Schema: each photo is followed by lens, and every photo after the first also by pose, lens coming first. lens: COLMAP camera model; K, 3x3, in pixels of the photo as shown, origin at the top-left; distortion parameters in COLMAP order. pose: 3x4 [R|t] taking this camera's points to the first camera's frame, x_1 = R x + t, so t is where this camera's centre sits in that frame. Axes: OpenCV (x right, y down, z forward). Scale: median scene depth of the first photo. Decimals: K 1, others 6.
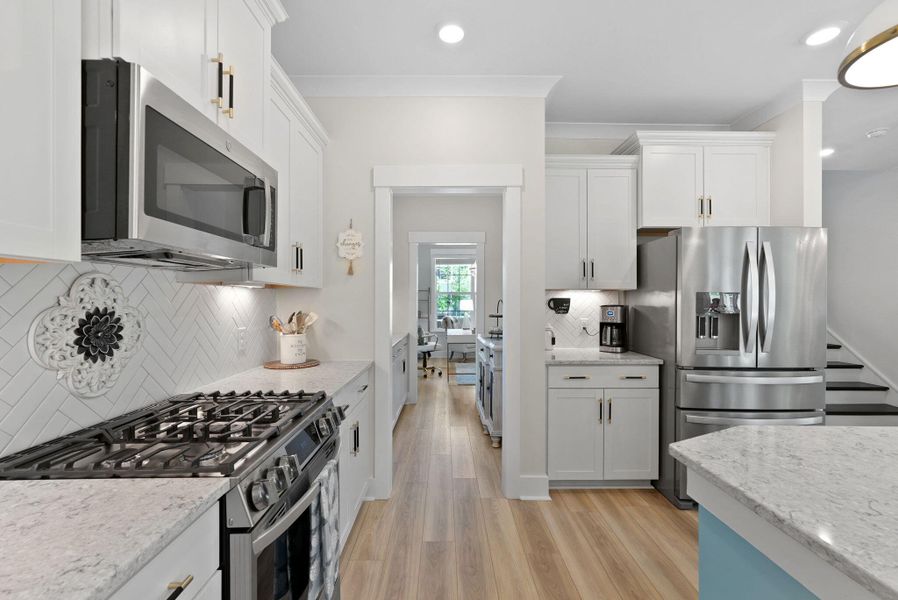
lens RADIAL K [[398.6, 0, 447.4], [0, 398.6, 301.3], [0, 0, 1]] dist [-0.010842, 0.007680]
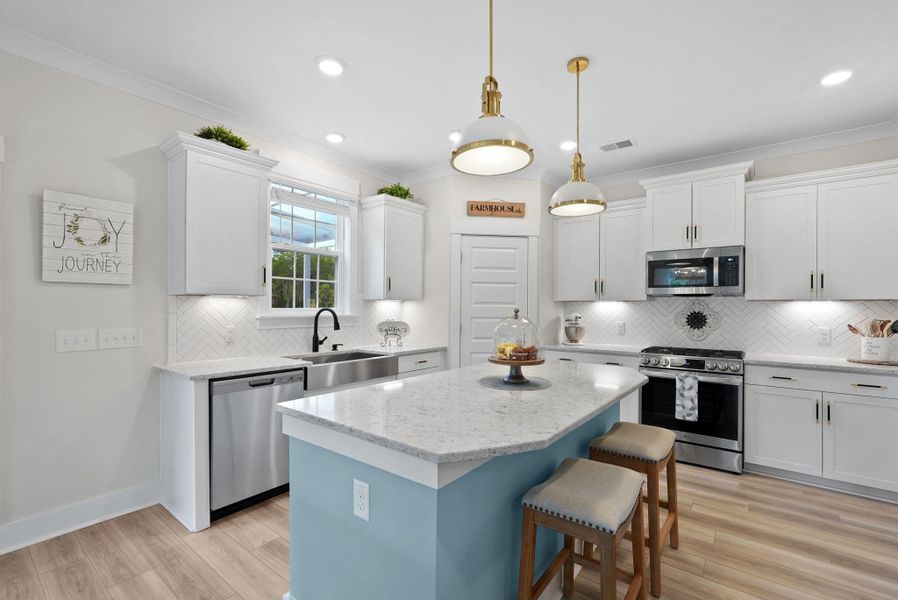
lens RADIAL K [[398.6, 0, 447.8], [0, 398.6, 304.7], [0, 0, 1]] dist [-0.010842, 0.007680]
pose [[-0.618028, -0.007150, -0.786123, 1.788649], [-0.008780, 0.999959, -0.002193, -0.009112], [0.786107, 0.005546, -0.618066, 0.914413]]
